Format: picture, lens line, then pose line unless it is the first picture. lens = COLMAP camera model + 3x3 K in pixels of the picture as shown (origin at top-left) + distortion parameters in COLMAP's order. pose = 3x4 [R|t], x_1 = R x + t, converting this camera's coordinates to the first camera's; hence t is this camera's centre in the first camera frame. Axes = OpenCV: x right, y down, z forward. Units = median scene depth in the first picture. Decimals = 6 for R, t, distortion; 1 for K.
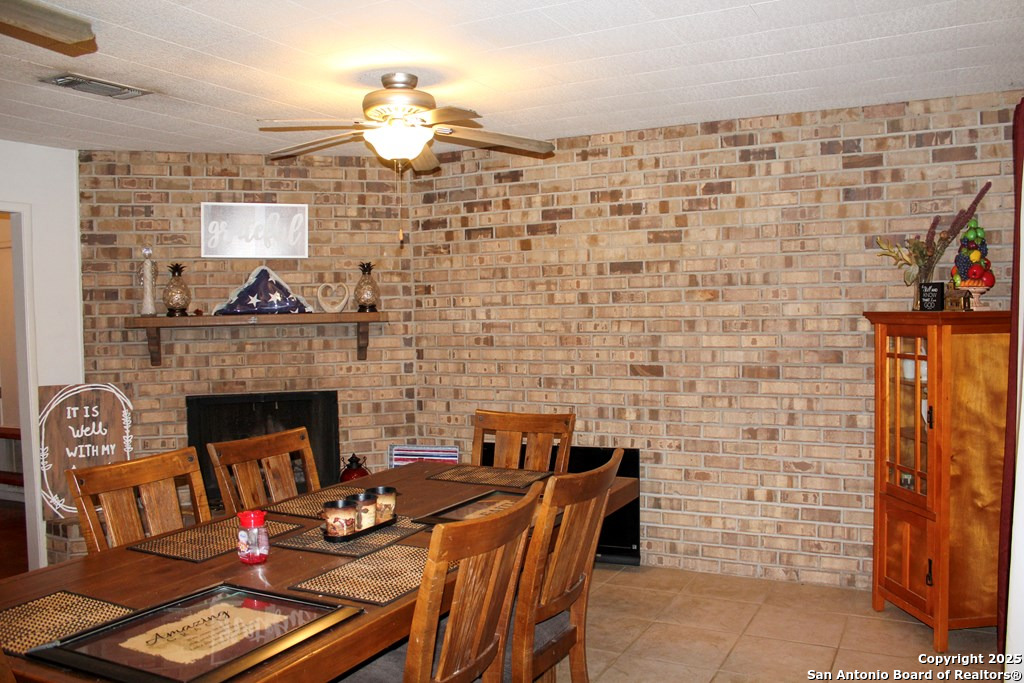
lens RADIAL K [[850.7, 0, 522.6], [0, 850.7, 333.5], [0, 0, 1]] dist [-0.166327, 0.150791]
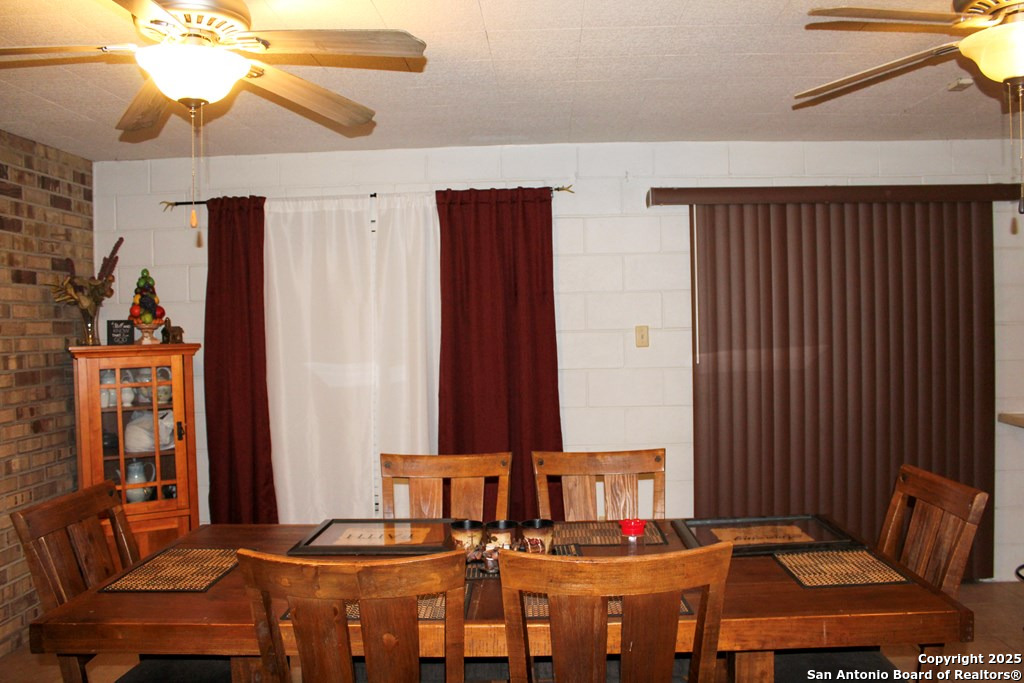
lens RADIAL K [[841.5, 0, 539.4], [0, 841.5, 343.9], [0, 0, 1]] dist [-0.167749, 0.140678]
pose [[-0.441608, 0.008514, 0.897168, -0.584403], [0.056577, 0.998229, 0.018376, -0.012967], [-0.895423, 0.058874, -0.441307, 0.751997]]
